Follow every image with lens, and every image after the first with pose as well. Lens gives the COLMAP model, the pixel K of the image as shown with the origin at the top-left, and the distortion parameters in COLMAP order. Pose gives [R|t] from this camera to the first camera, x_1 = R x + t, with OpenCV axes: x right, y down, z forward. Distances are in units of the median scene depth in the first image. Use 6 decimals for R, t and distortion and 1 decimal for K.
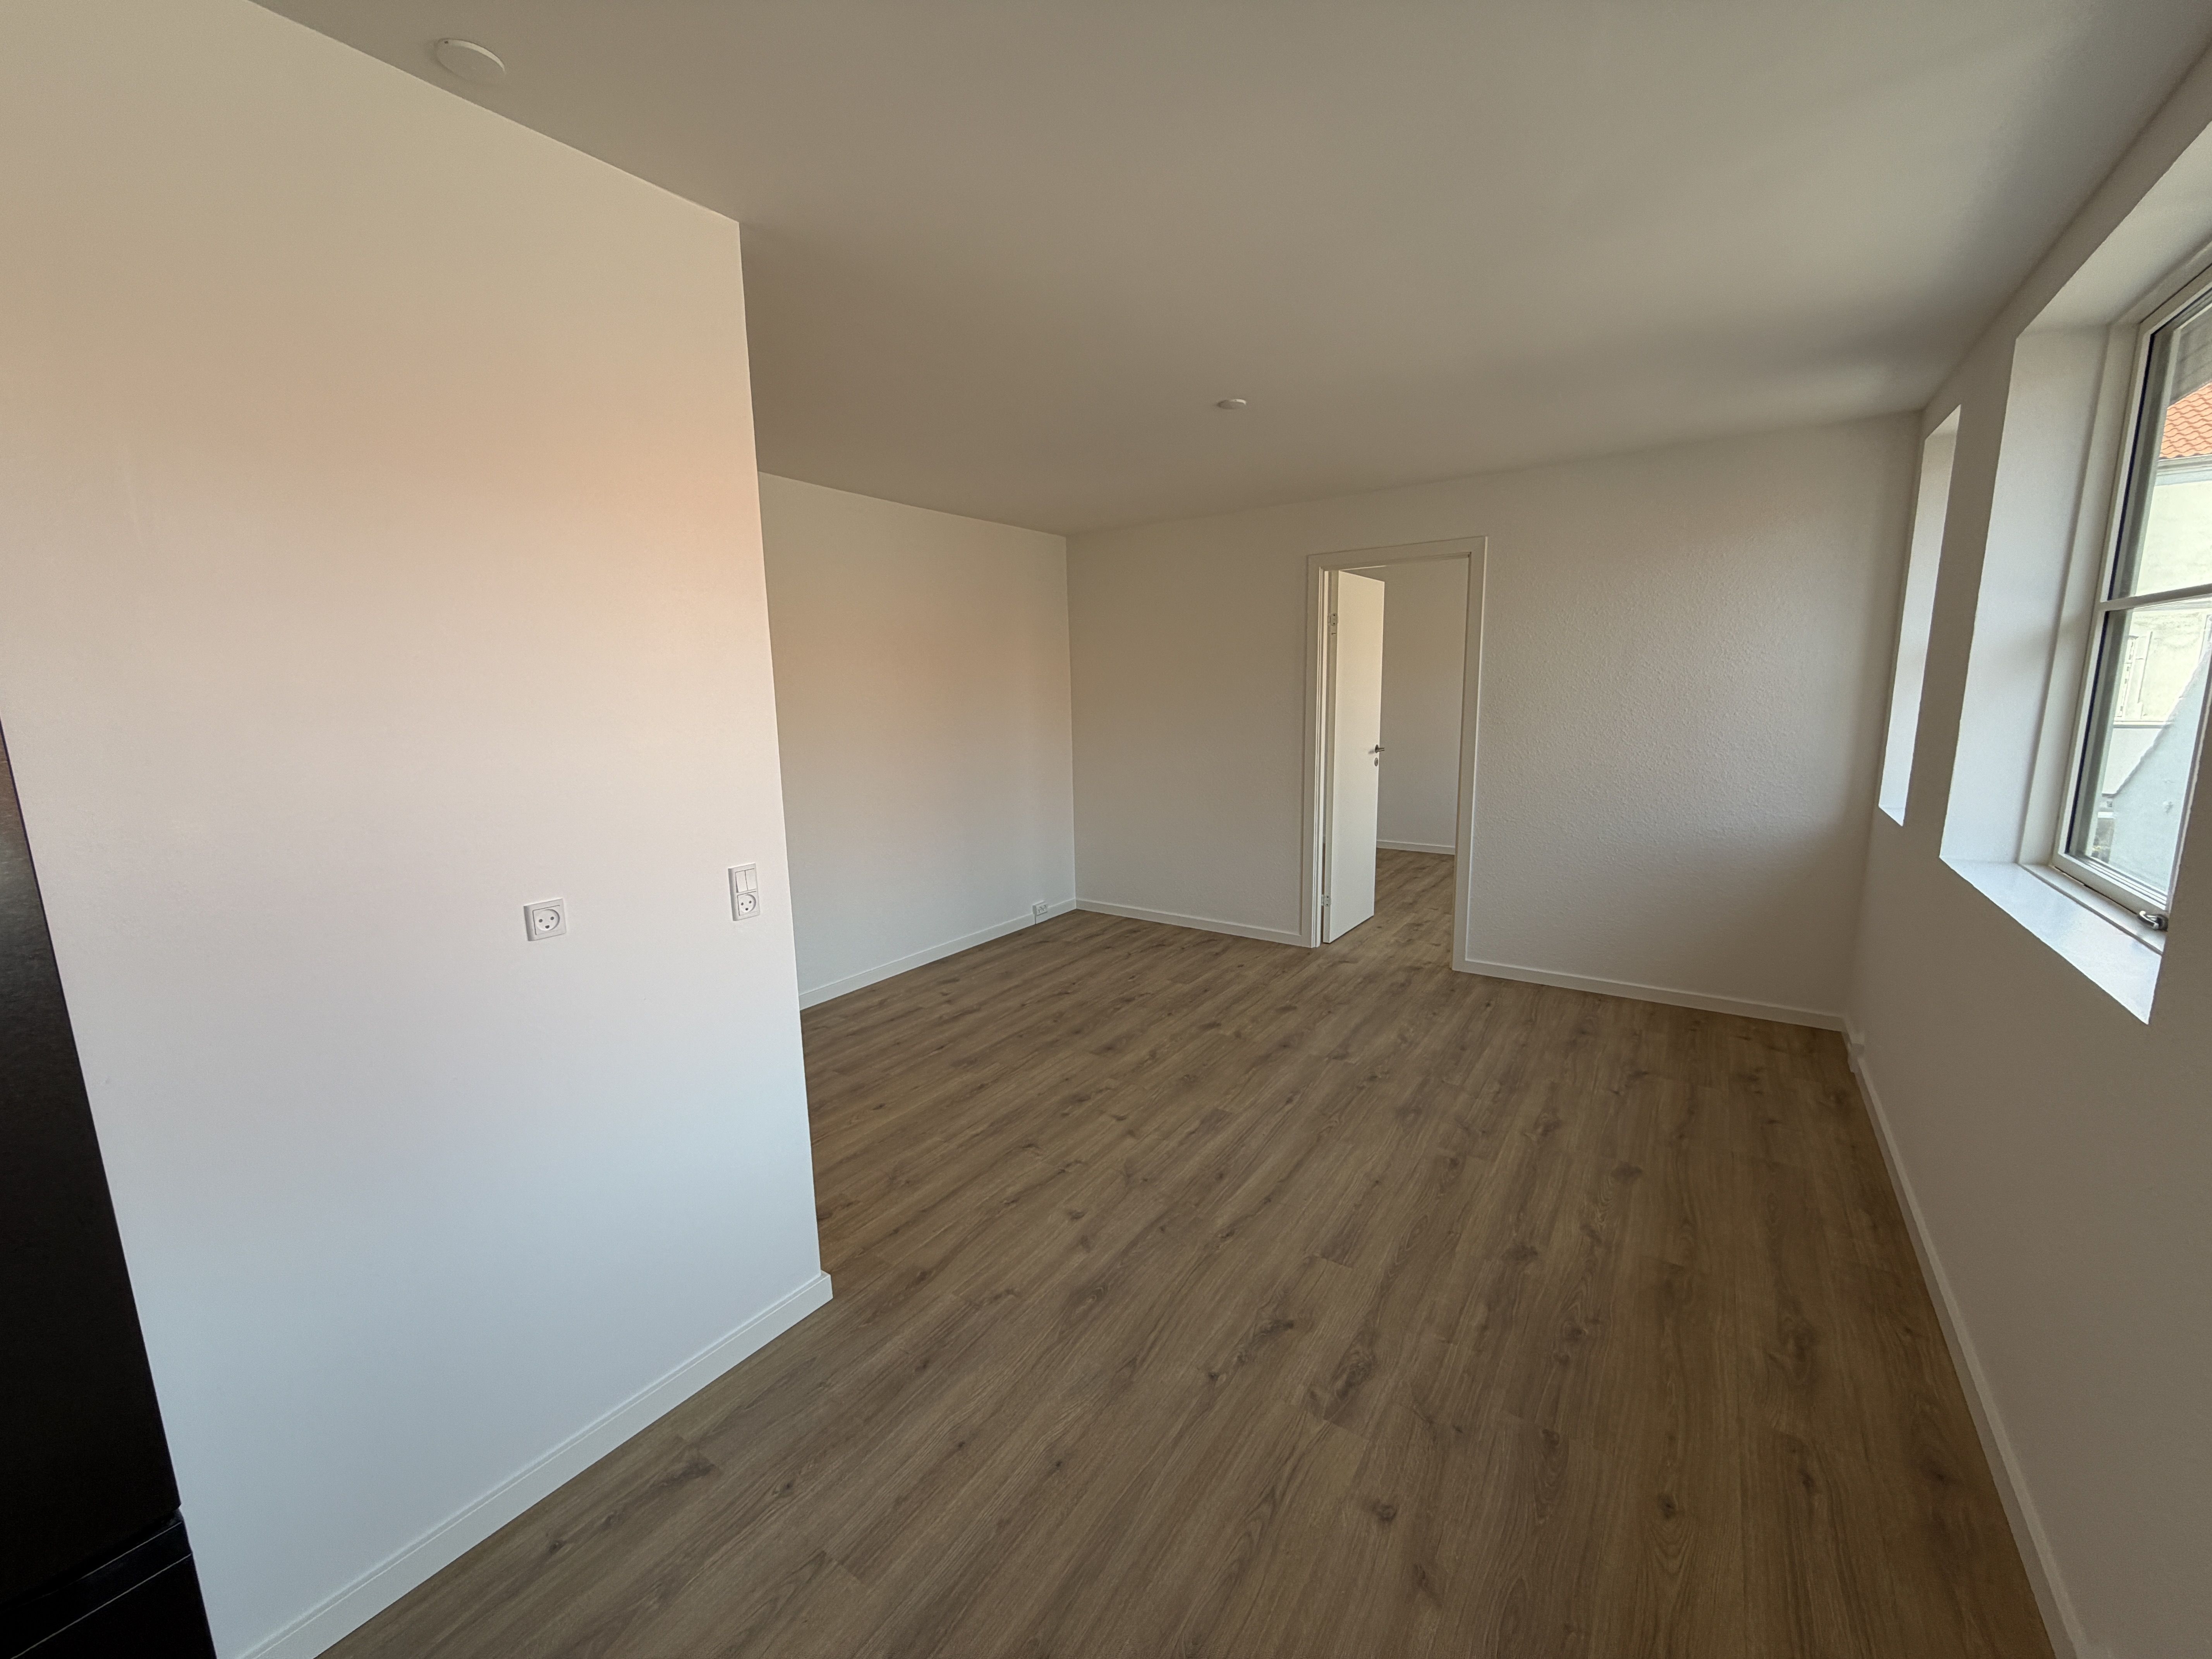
lens RADIAL K [[889.9, 0, 1109.1], [0, 889.9, 822.4], [0, 0, 1]] dist [-0.012315, 0.000428]
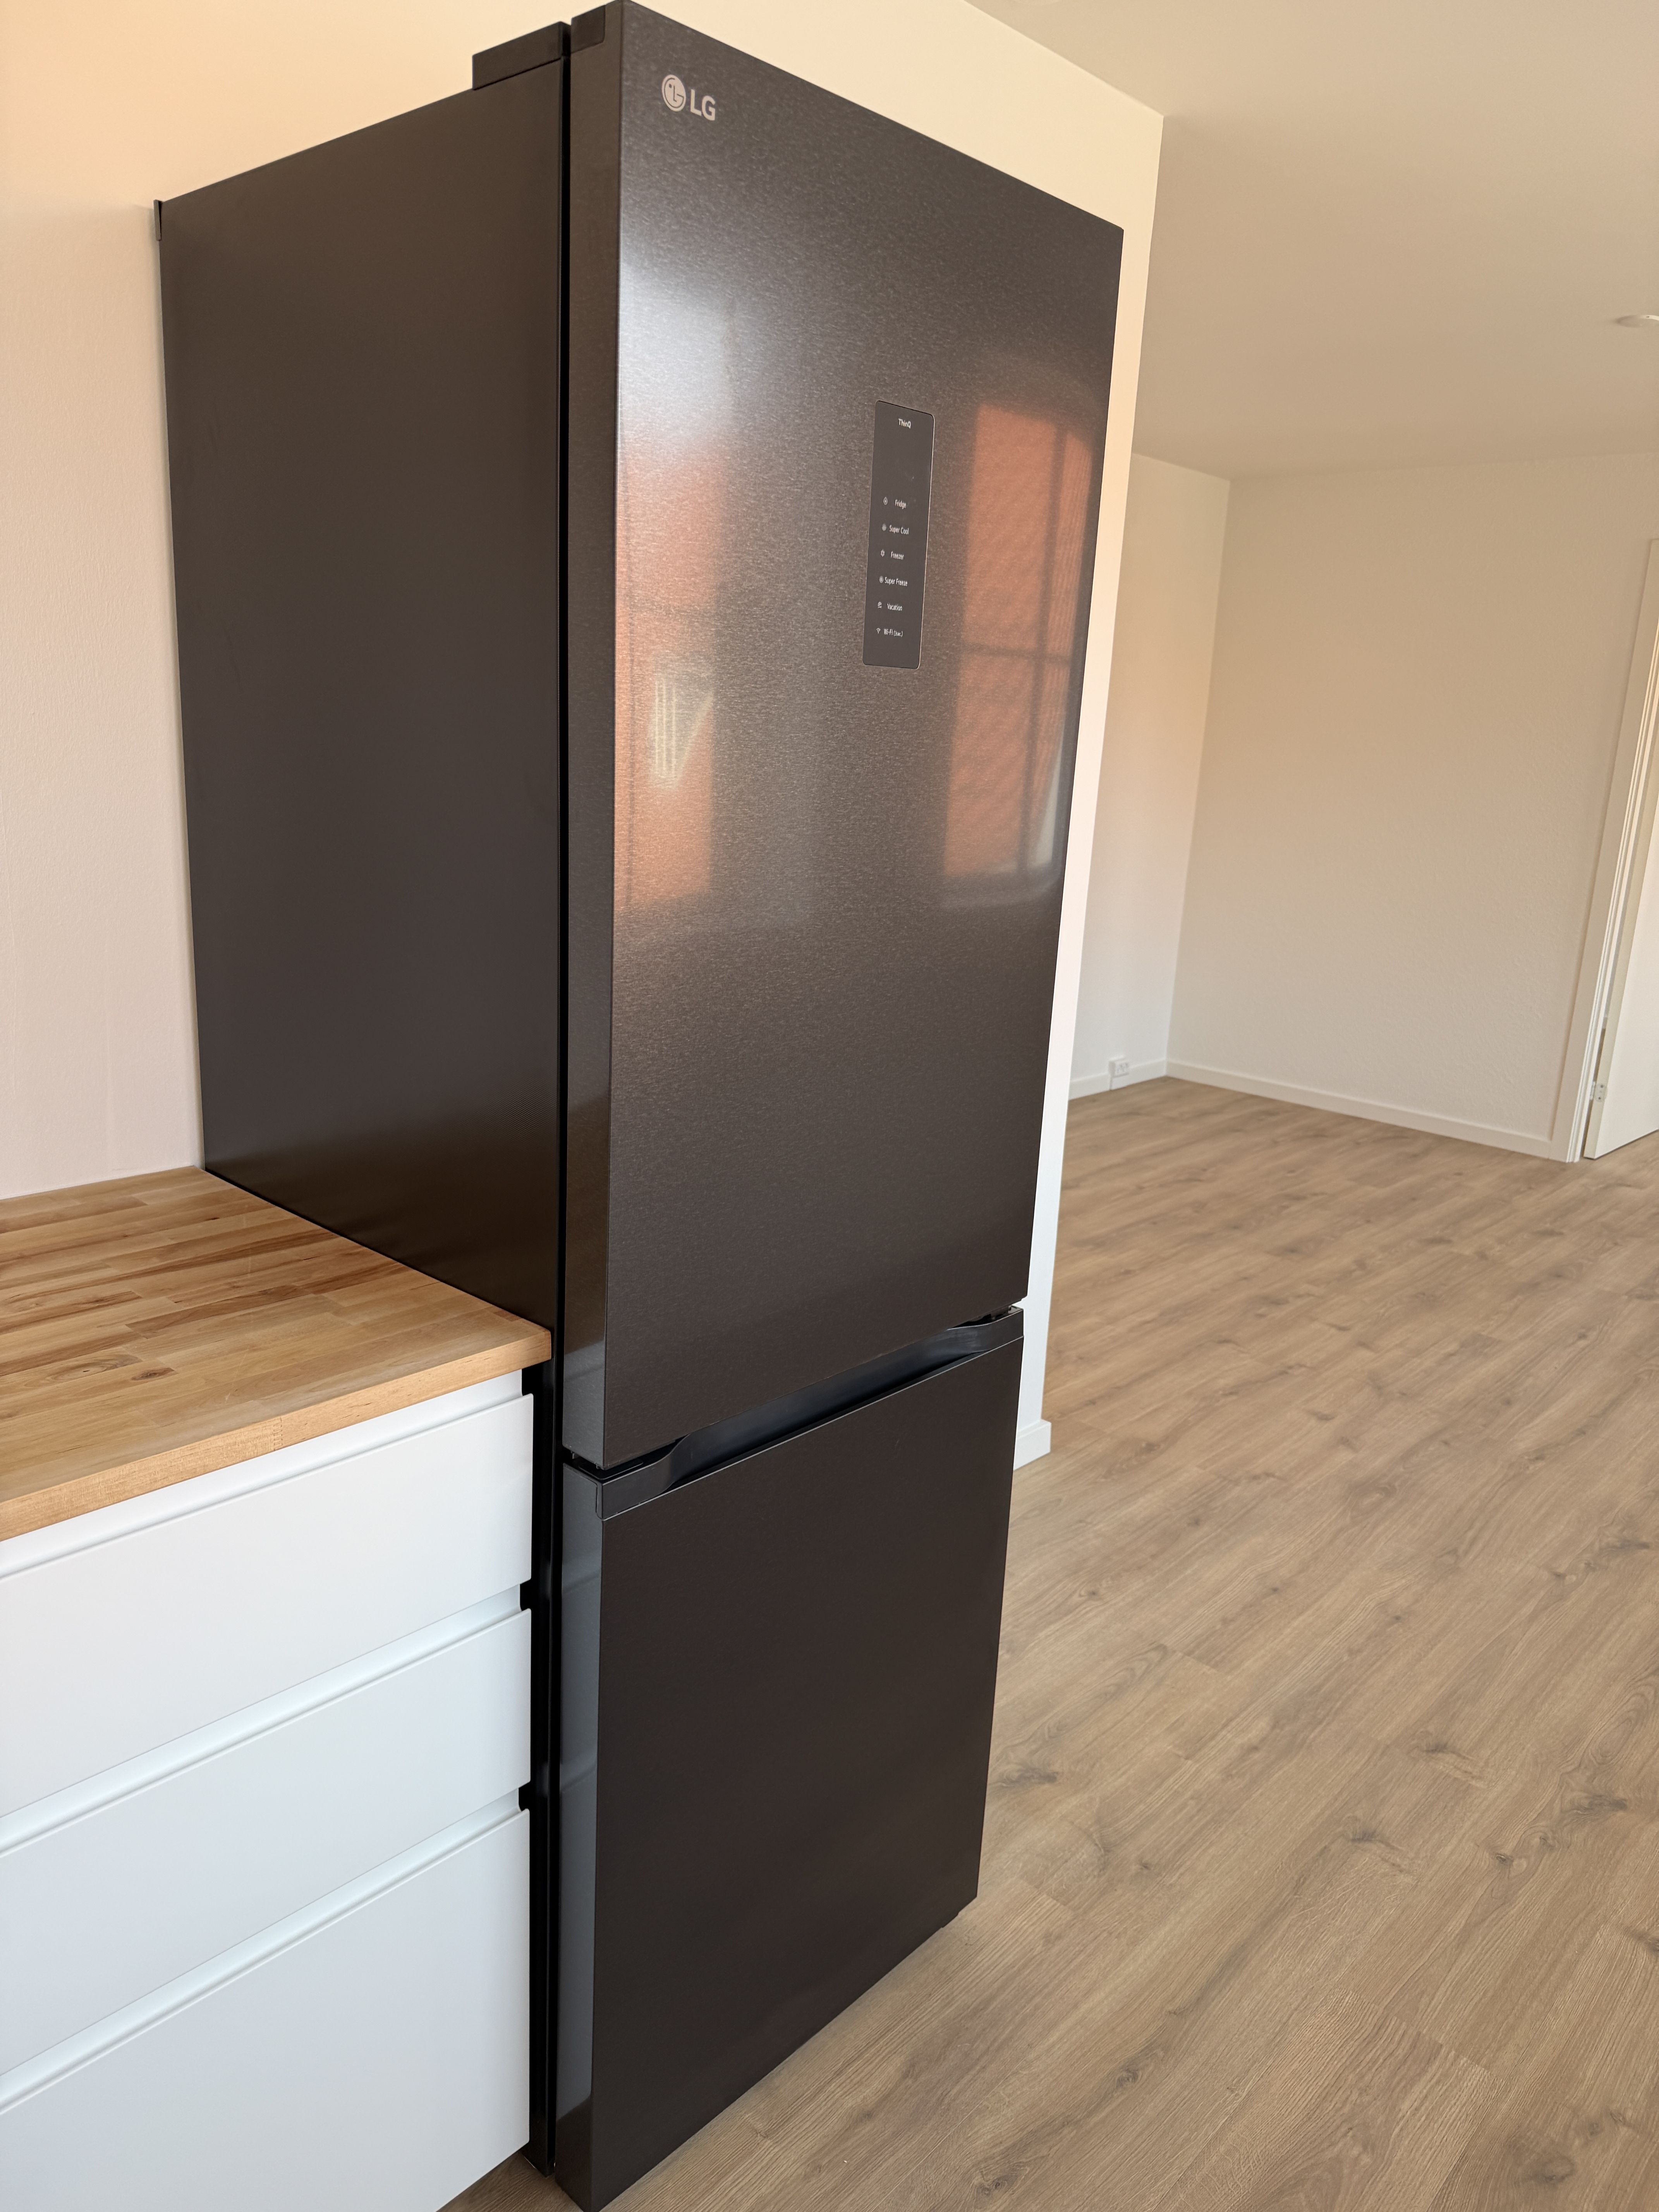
lens RADIAL K [[1557.4, 0, 823.9], [0, 1557.4, 1101.5], [0, 0, 1]] dist [-0.029230, -0.029082]
pose [[0.984716, 0.107537, -0.137003, -0.252131], [-0.095455, 0.991181, 0.091914, 0.075013], [0.145679, -0.077431, 0.986297, -0.295847]]
